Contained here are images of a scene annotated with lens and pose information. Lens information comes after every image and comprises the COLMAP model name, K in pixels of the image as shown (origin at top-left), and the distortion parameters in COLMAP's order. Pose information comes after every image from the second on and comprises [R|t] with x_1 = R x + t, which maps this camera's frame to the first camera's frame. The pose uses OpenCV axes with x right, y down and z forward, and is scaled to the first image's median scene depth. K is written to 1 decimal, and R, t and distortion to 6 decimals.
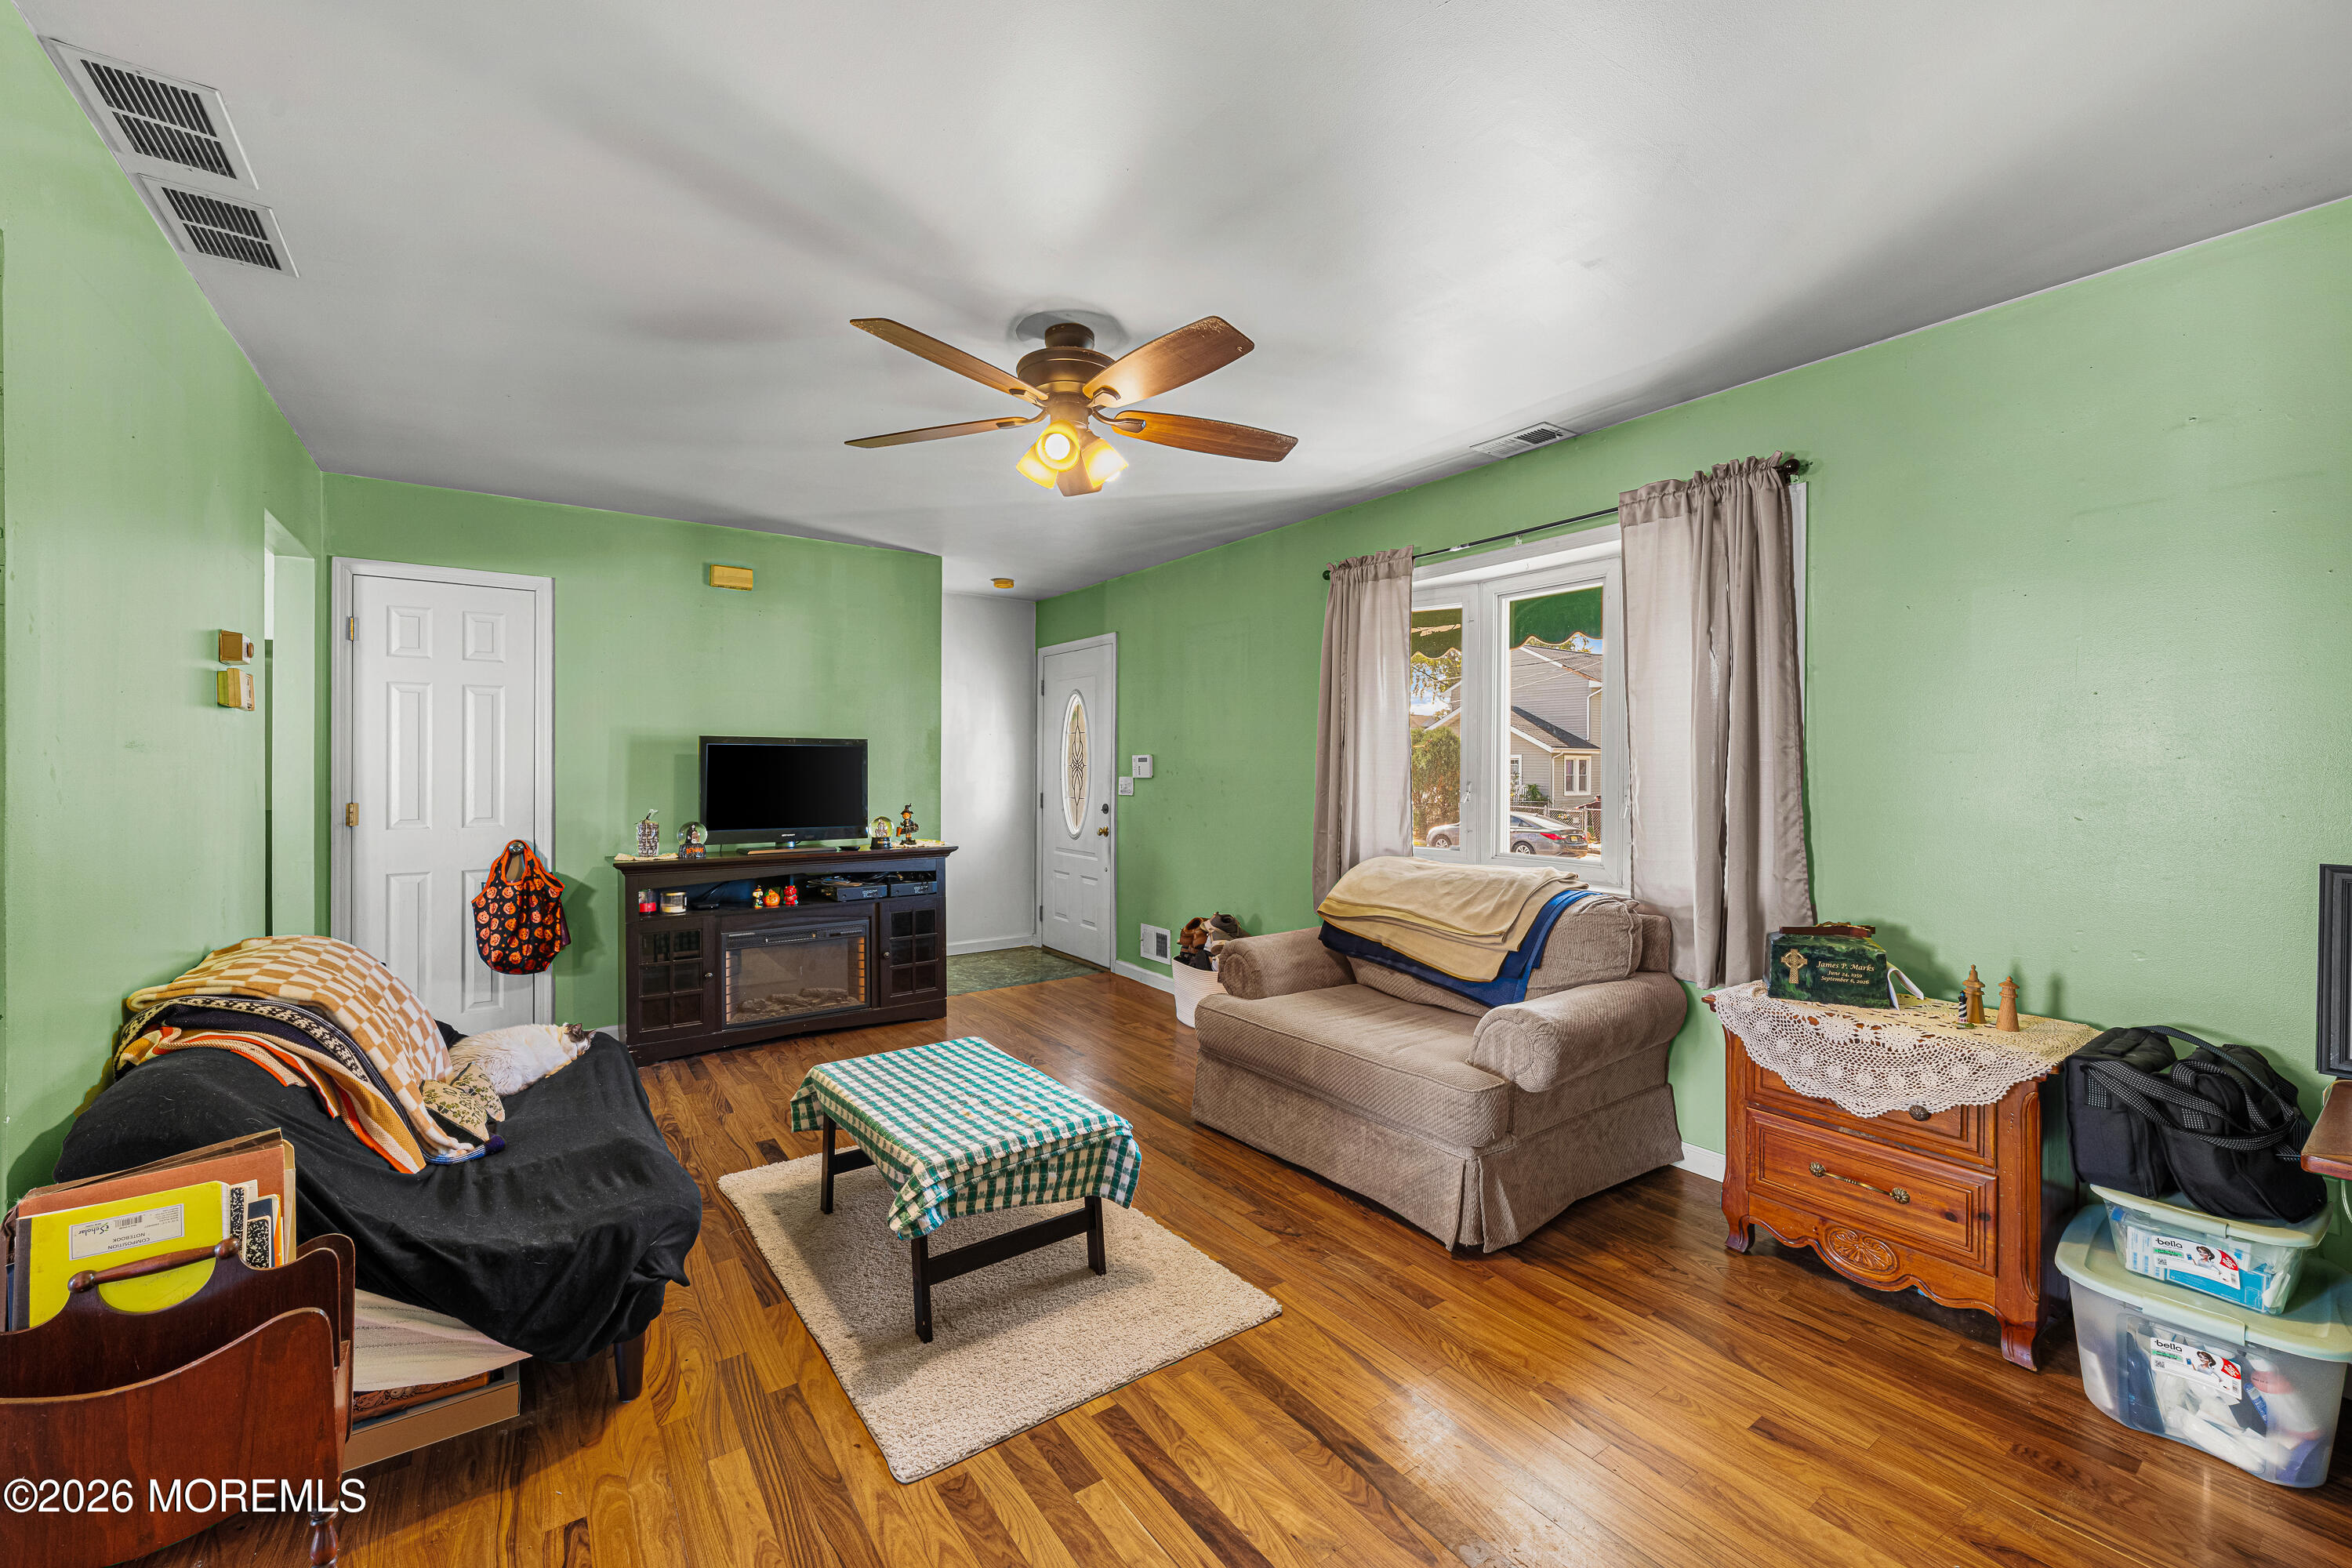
lens RADIAL K [[941.5, 0, 1176.1], [0, 941.5, 767.5], [0, 0, 1]] dist [-0.002237, 0.000069]
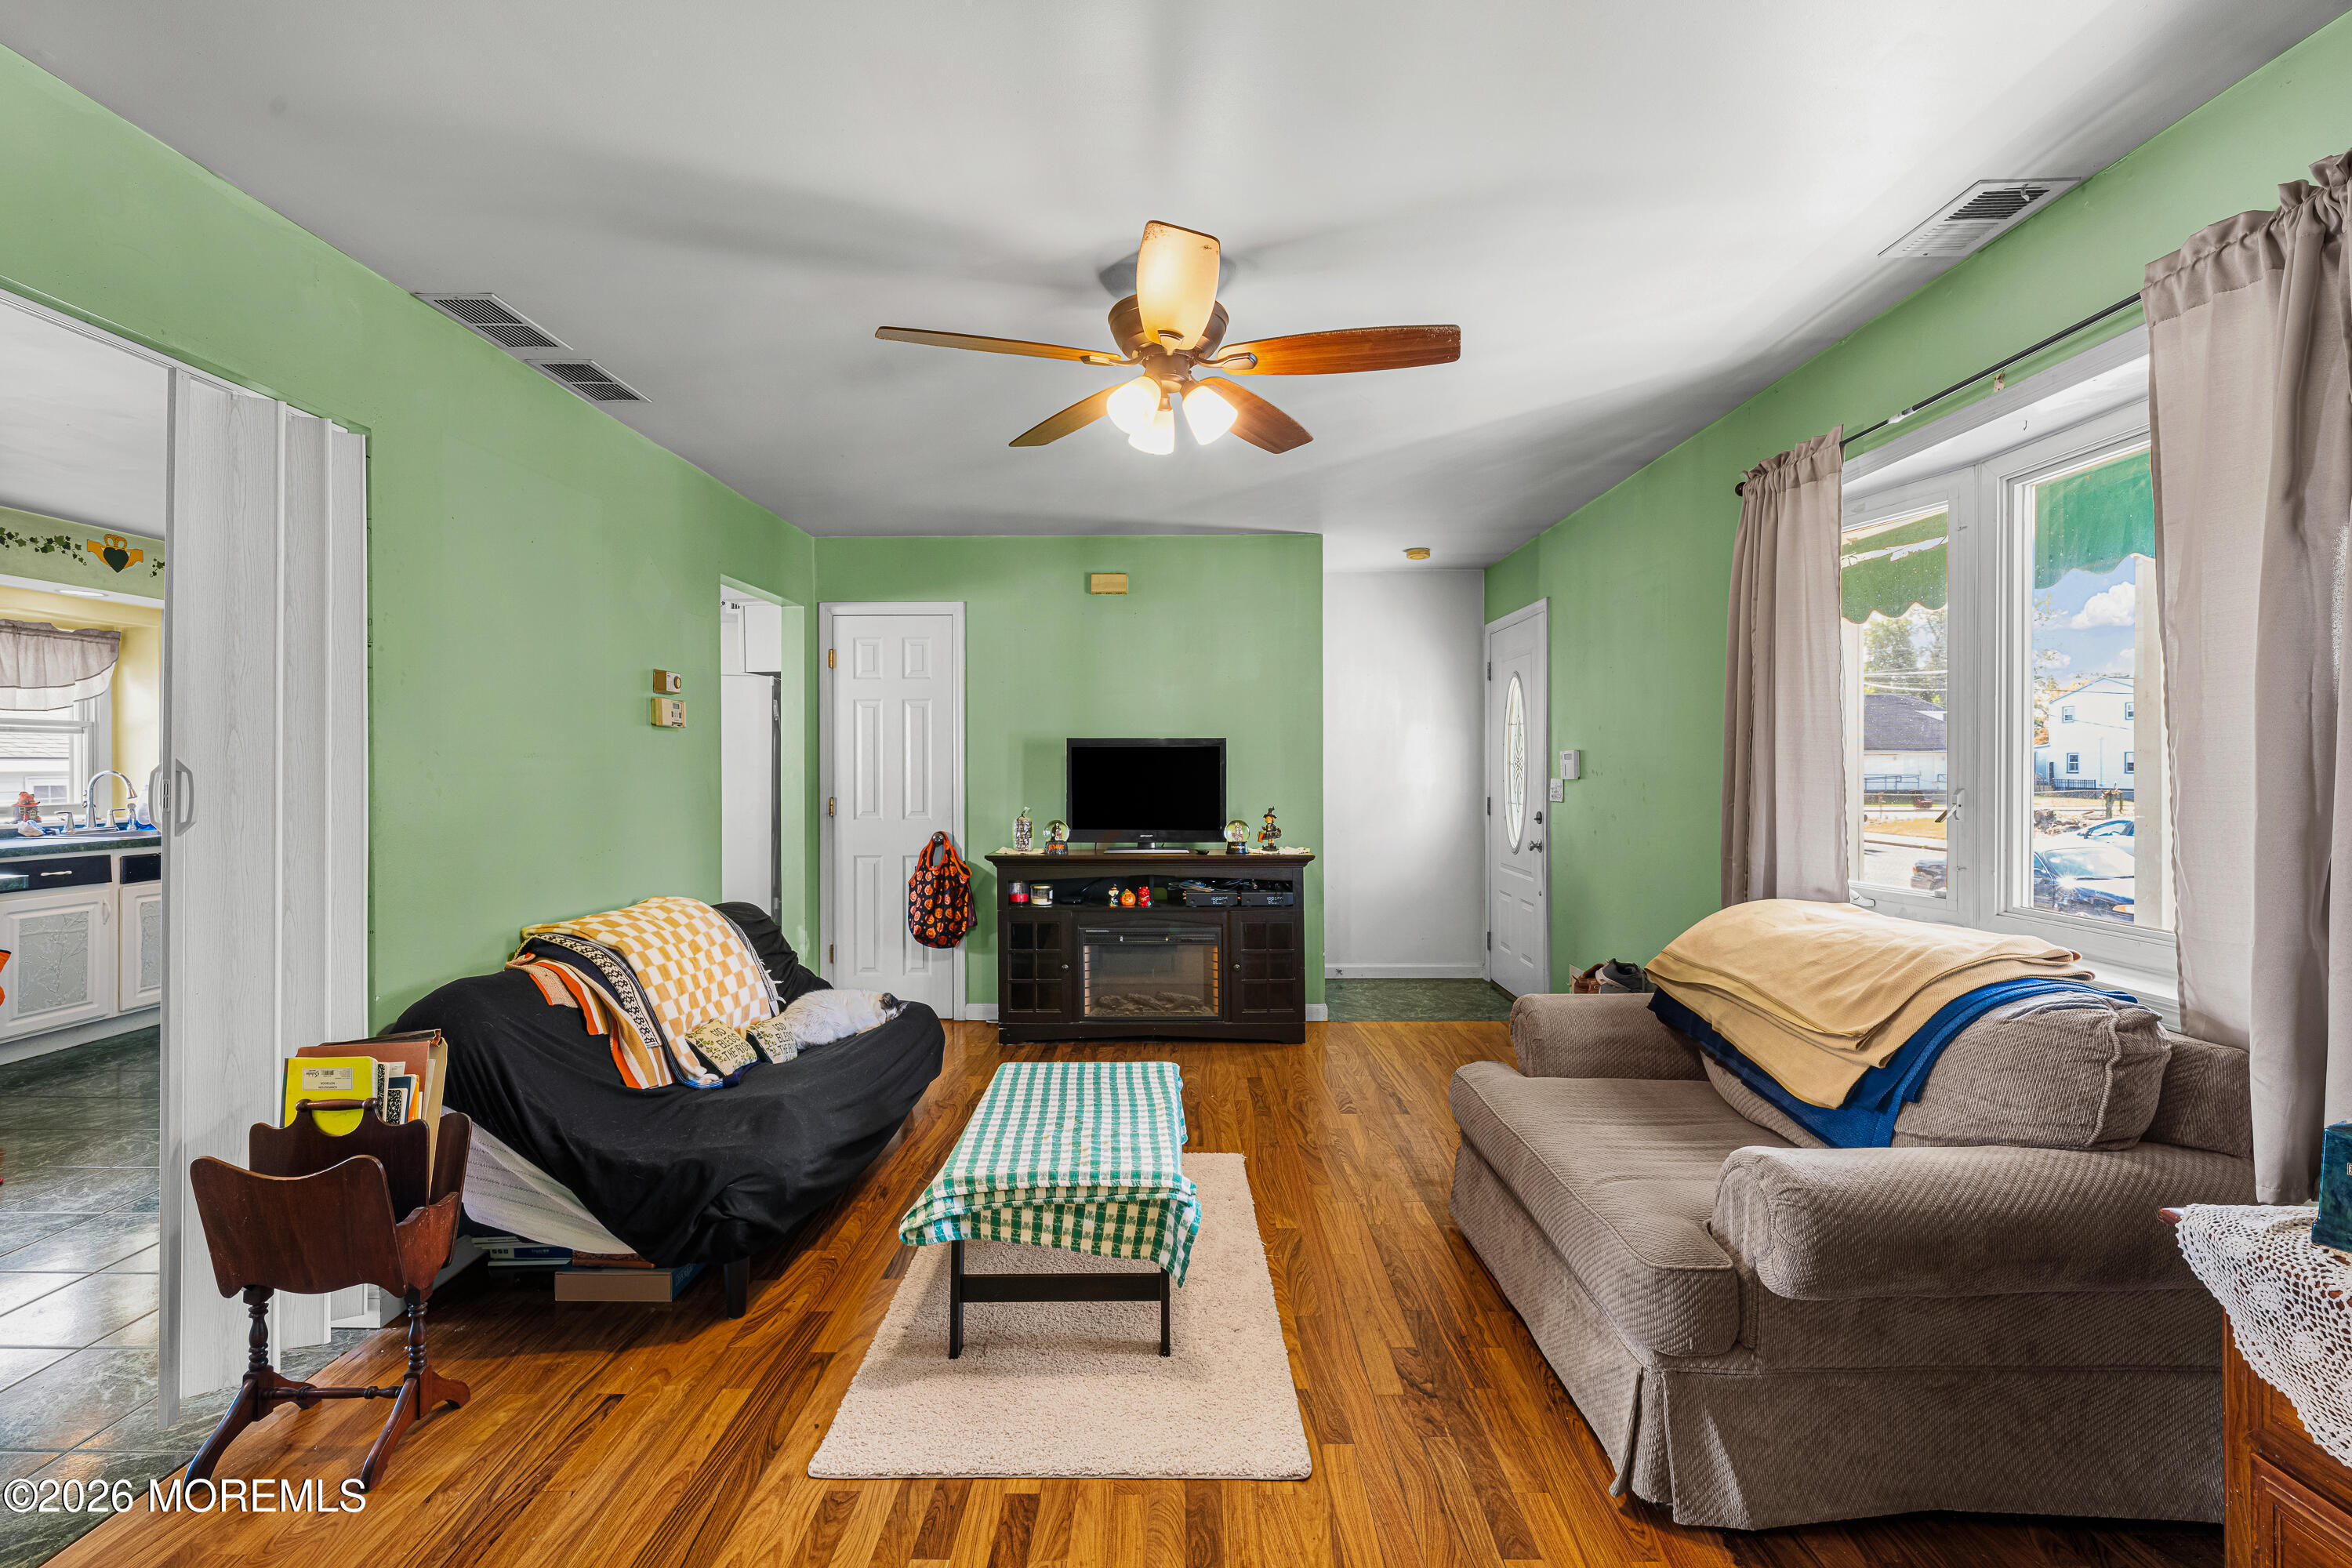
lens RADIAL K [[1043.4, 0, 1165.7], [0, 1043.4, 763.2], [0, 0, 1]] dist [-0.002191, -0.000144]
pose [[0.804756, -0.005607, -0.593579, 0.372522], [0.004028, 0.999984, -0.003985, -0.000972], [0.593592, 0.000816, 0.804766, 0.173474]]
